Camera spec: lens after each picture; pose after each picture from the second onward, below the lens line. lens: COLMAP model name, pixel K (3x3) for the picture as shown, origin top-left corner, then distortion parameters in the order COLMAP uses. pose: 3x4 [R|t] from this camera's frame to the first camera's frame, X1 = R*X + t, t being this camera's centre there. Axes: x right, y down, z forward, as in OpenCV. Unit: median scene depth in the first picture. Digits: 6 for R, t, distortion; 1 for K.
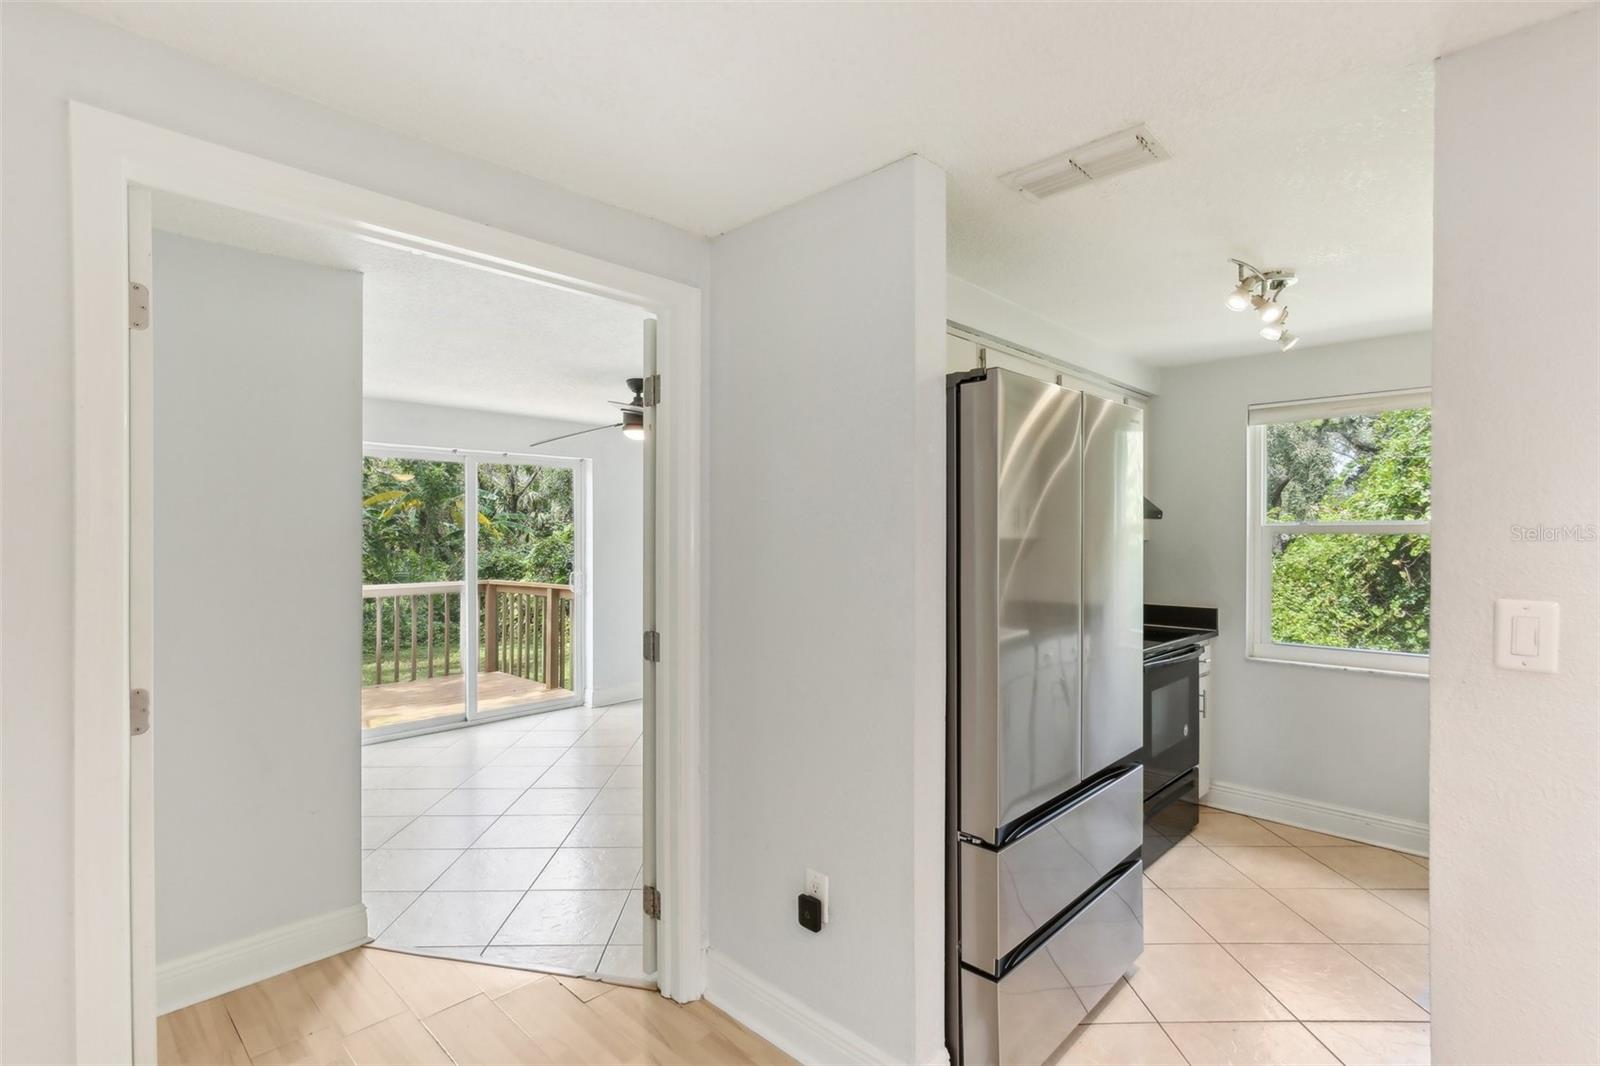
lens RADIAL K [[744.3, 0, 806.3], [0, 744.3, 548.2], [0, 0, 1]] dist [0.003173, 0.001401]
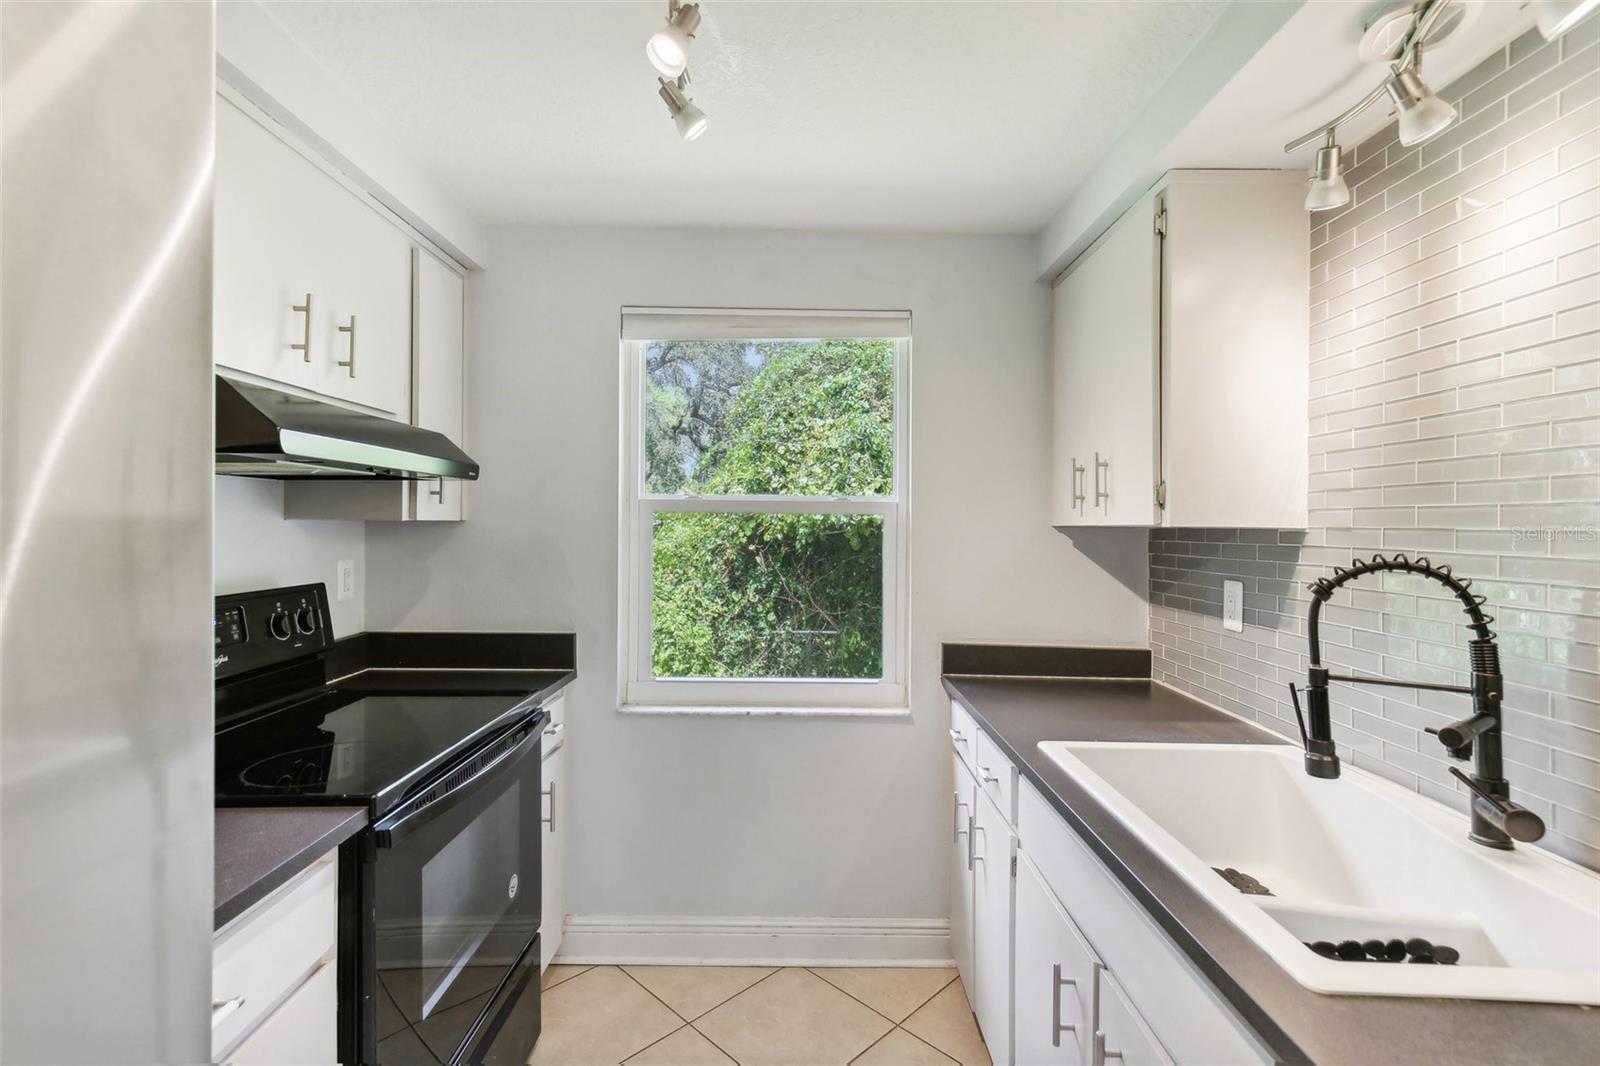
lens RADIAL K [[724.0, 0, 802.7], [0, 724.0, 517.1], [0, 0, 1]] dist [0.027756, 0.000084]
pose [[0.709592, 0.012781, 0.704496, 0.150254], [0.003203, 0.999767, -0.021364, -0.000352], [-0.704605, 0.017416, 0.709386, 0.253986]]
